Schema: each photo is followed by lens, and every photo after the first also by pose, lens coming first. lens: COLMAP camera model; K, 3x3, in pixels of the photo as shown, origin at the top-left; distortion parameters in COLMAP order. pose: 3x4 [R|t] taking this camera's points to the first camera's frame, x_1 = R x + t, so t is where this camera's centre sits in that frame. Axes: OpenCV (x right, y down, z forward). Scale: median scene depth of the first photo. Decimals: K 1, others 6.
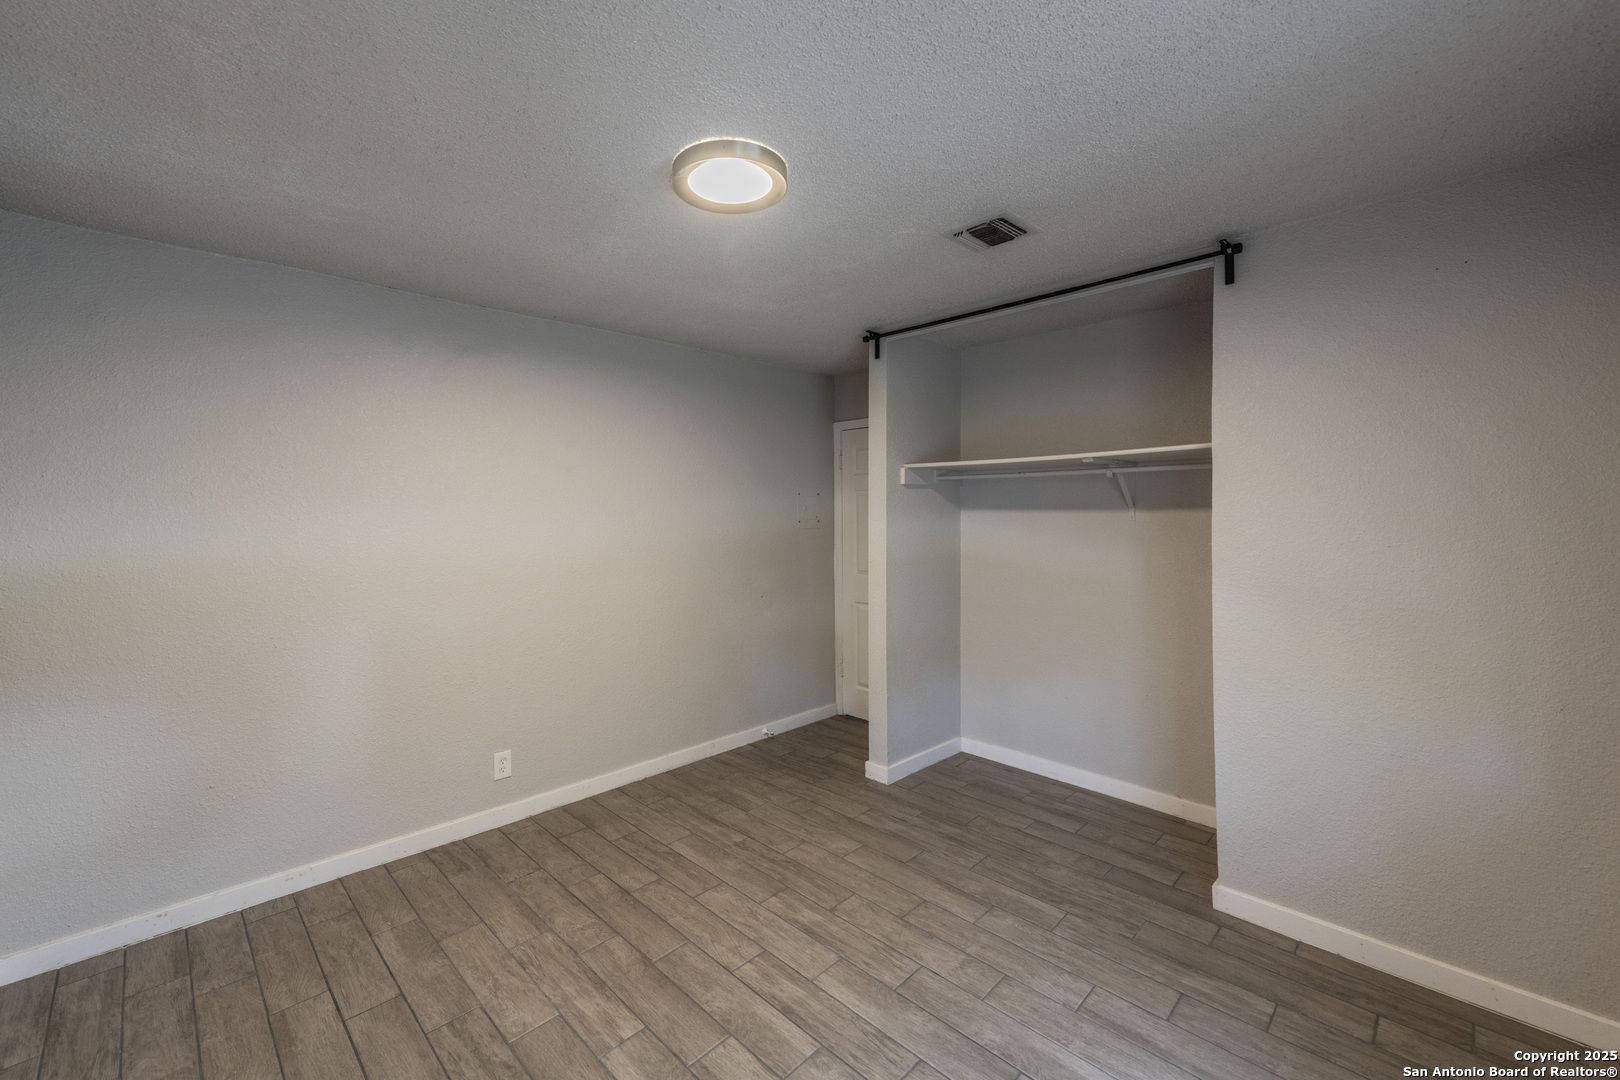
lens RADIAL K [[639.6, 0, 787.8], [0, 639.6, 511.2], [0, 0, 1]] dist [0.011780, -0.001680]
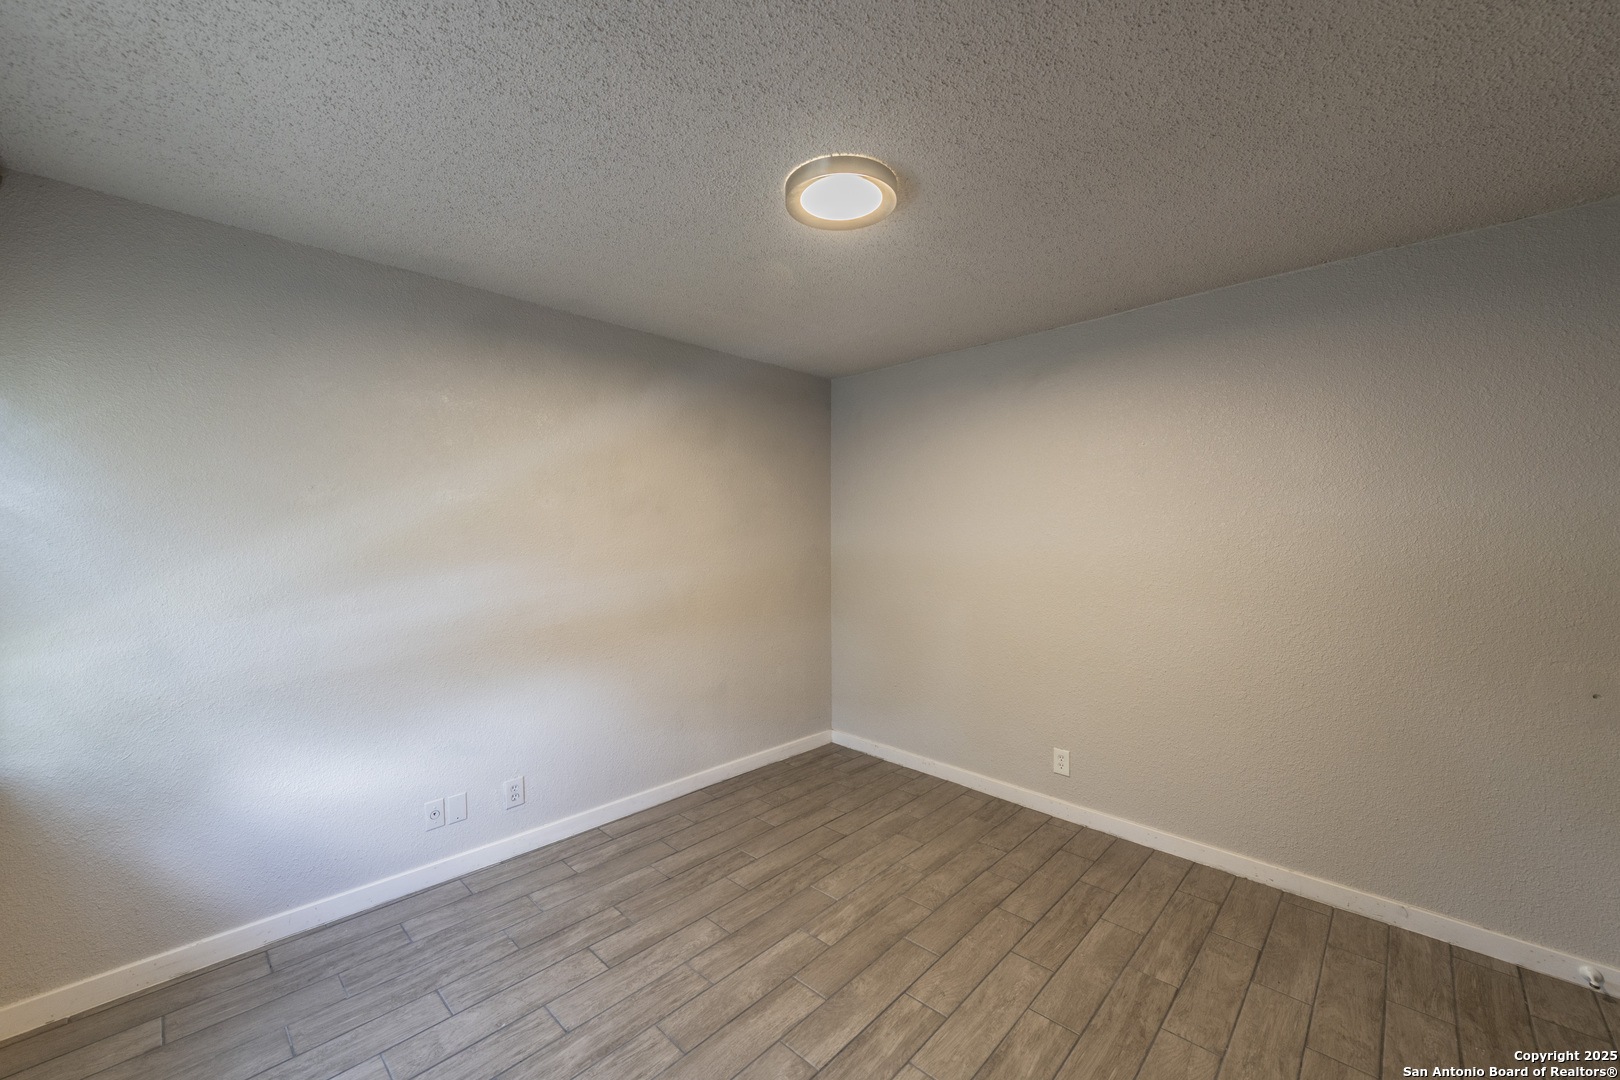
lens RADIAL K [[639.6, 0, 812.8], [0, 639.6, 538.7], [0, 0, 1]] dist [0.011780, -0.001680]
pose [[0.042268, 0.022800, -0.998846, 0.703590], [0.003245, 0.999731, 0.022957, 0.007454], [0.999101, -0.004212, 0.042183, 0.673122]]
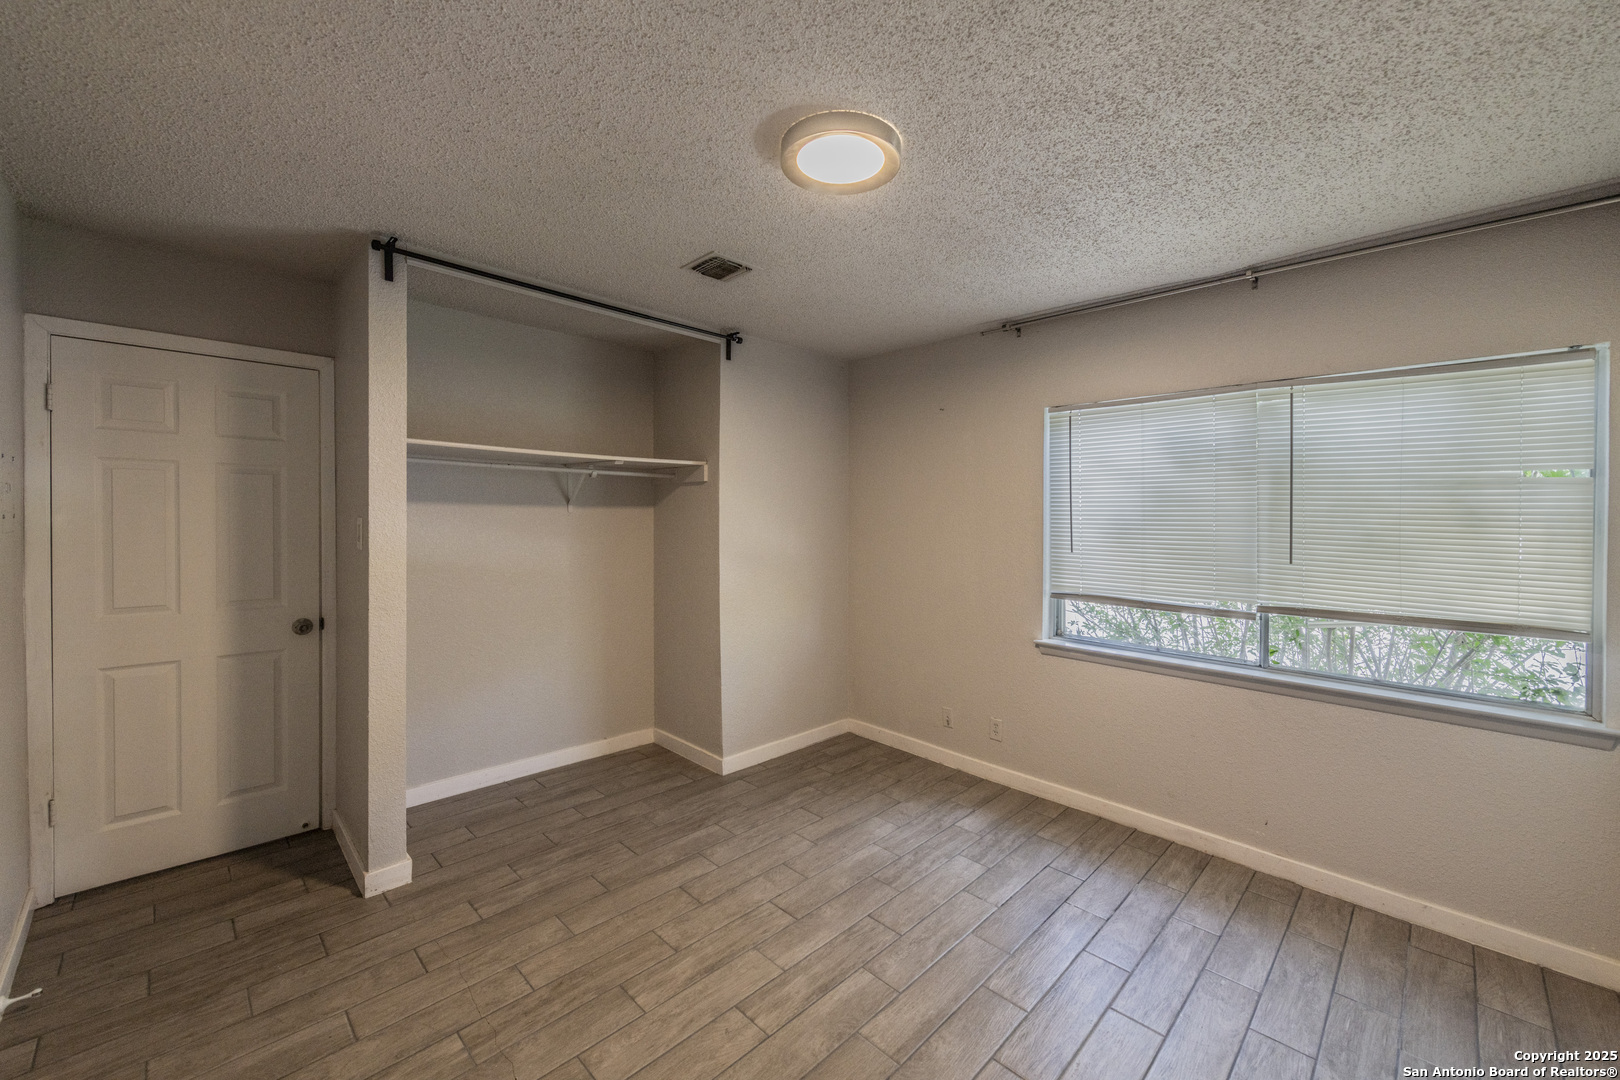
lens RADIAL K [[639.6, 0, 790.1], [0, 639.6, 512.2], [0, 0, 1]] dist [0.011780, -0.001680]
pose [[0.014542, 0.009216, 0.999852, -0.783505], [-0.014274, 0.999858, -0.009009, 0.017417], [-0.999792, -0.014141, 0.014671, 0.792355]]
